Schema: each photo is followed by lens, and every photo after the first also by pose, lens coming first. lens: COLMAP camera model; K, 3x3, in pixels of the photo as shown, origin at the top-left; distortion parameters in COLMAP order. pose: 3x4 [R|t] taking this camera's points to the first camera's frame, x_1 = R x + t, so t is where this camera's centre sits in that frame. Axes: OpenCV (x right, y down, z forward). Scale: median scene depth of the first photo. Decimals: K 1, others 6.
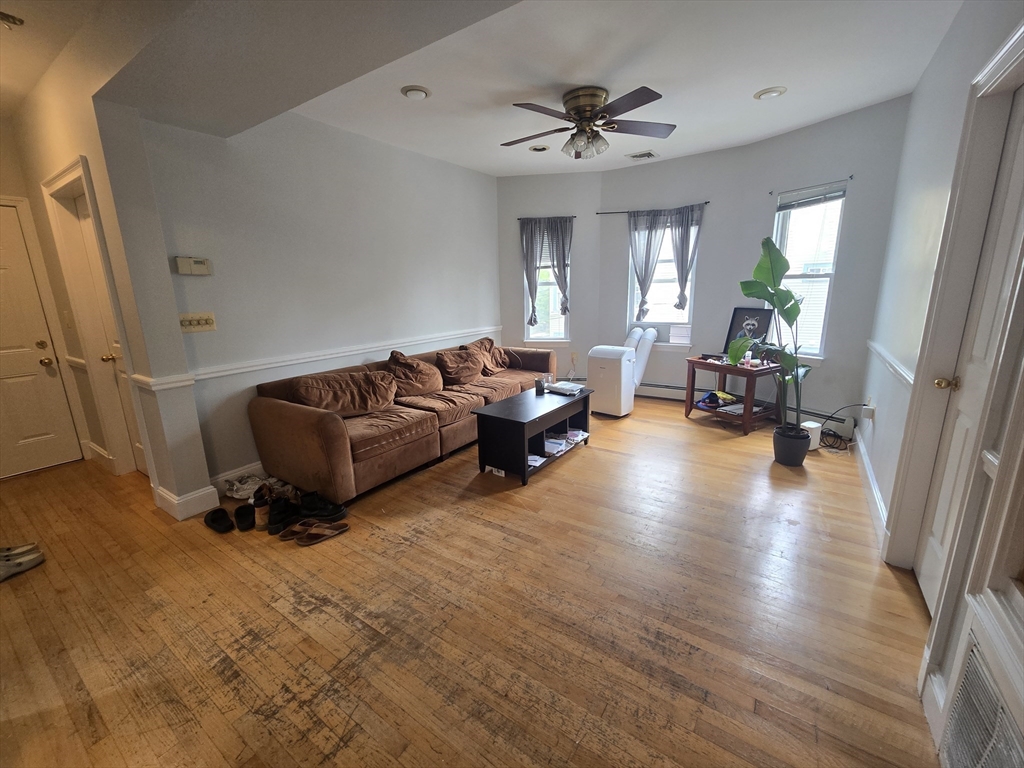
lens RADIAL K [[420.8, 0, 509.8], [0, 420.8, 381.3], [0, 0, 1]] dist [-0.000462, -0.000083]
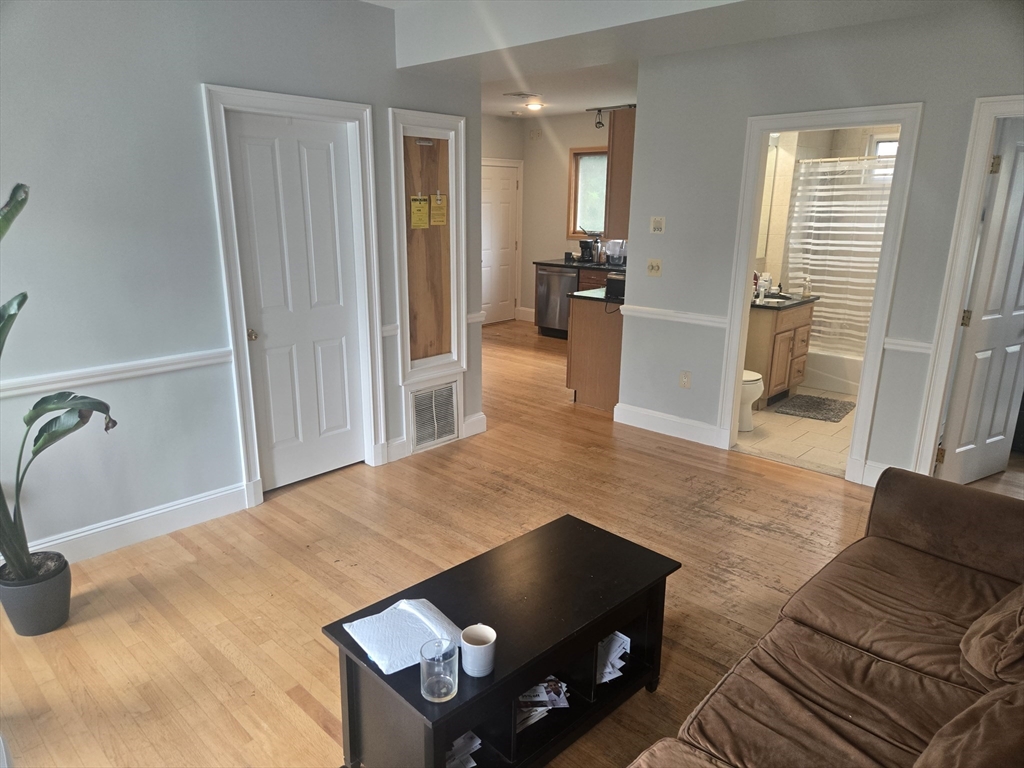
lens RADIAL K [[663.0, 0, 508.8], [0, 663.0, 382.2], [0, 0, 1]] dist [0.018828, 0.000486]
pose [[-0.986789, -0.023957, 0.160231, -0.040497], [0.052496, 0.888369, 0.456119, -0.764221], [-0.153271, 0.458505, -0.875375, 2.796159]]
